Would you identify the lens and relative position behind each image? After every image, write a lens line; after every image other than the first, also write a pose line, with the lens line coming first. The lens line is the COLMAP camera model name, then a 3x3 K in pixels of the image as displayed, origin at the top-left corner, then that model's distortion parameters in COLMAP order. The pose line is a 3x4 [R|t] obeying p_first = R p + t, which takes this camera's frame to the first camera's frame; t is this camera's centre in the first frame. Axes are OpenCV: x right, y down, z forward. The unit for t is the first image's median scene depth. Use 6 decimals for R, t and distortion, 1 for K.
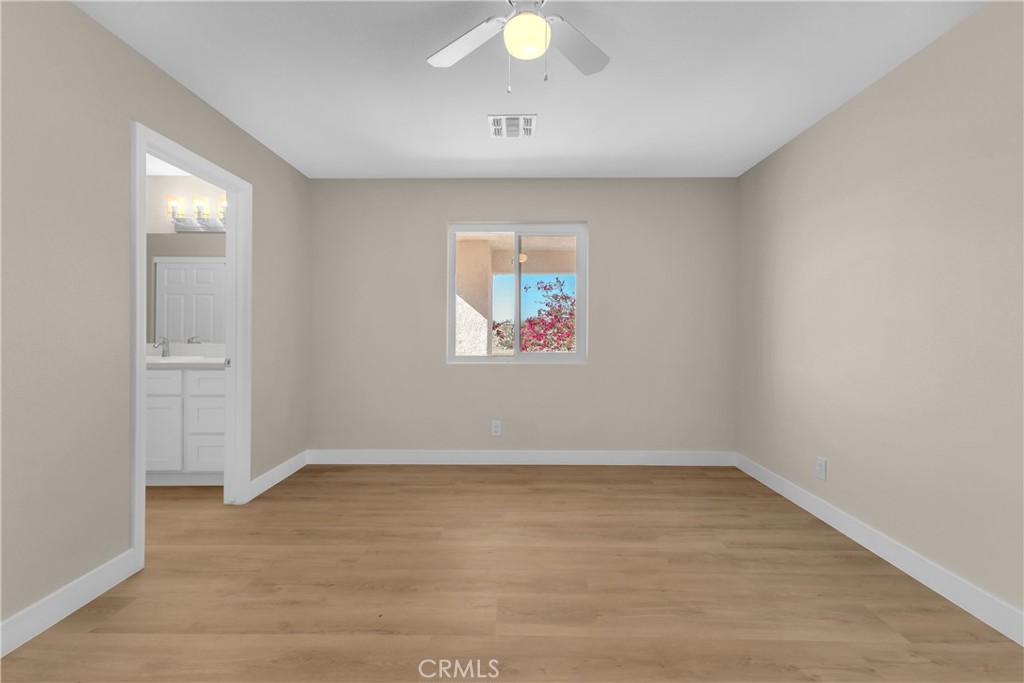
lens RADIAL K [[444.1, 0, 512.0], [0, 444.1, 341.5], [0, 0, 1]] dist [0.012637, 0.000304]
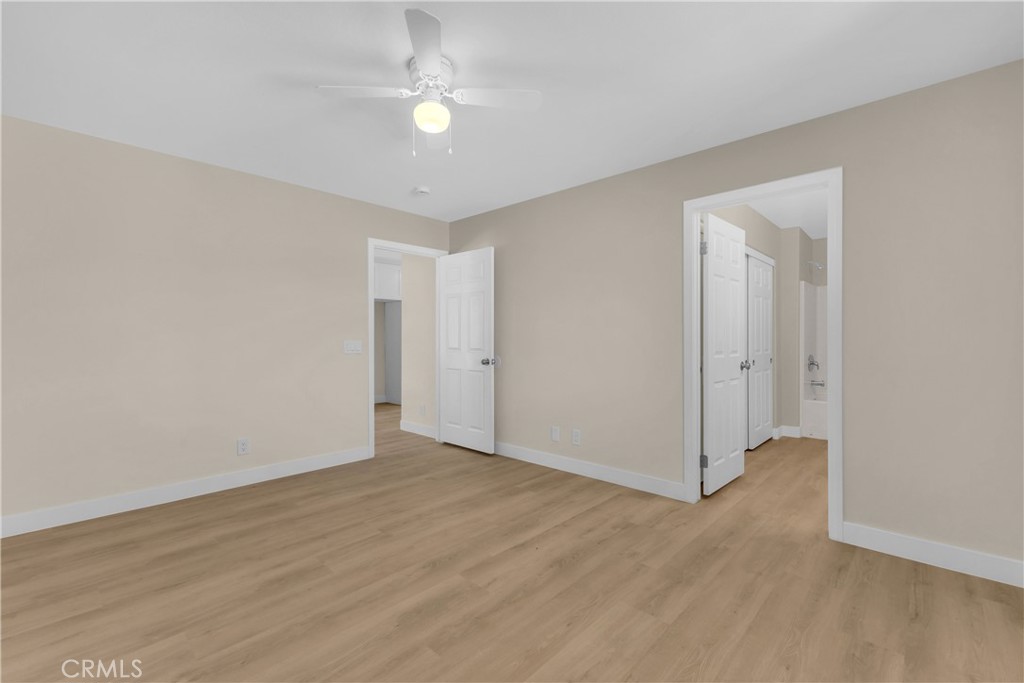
lens RADIAL K [[441.7, 0, 512.4], [0, 441.7, 336.4], [0, 0, 1]] dist [0.009148, 0.000014]
pose [[-0.677692, -0.009841, -0.735280, 0.487418], [-0.020853, 0.999766, 0.005839, -0.024452], [0.735050, 0.019289, -0.677738, 1.193024]]
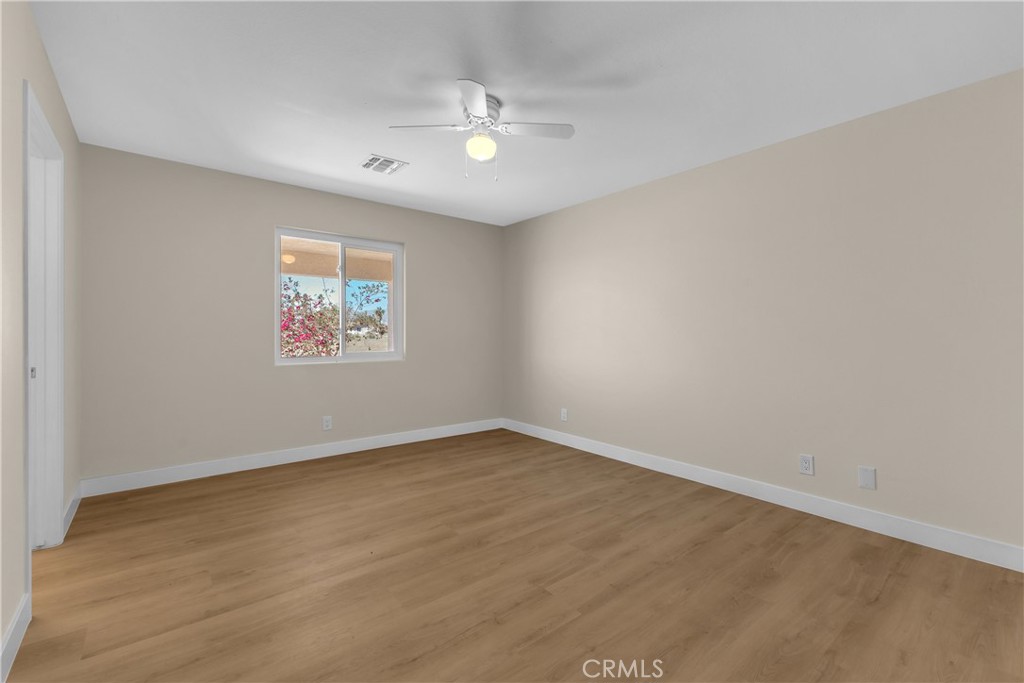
lens RADIAL K [[444.1, 0, 512.0], [0, 444.1, 341.5], [0, 0, 1]] dist [0.012637, 0.000304]
pose [[0.770425, -0.009199, 0.637464, -0.514379], [0.013025, 0.999914, -0.001312, 0.006881], [-0.637397, 0.009314, 0.770479, -0.164941]]
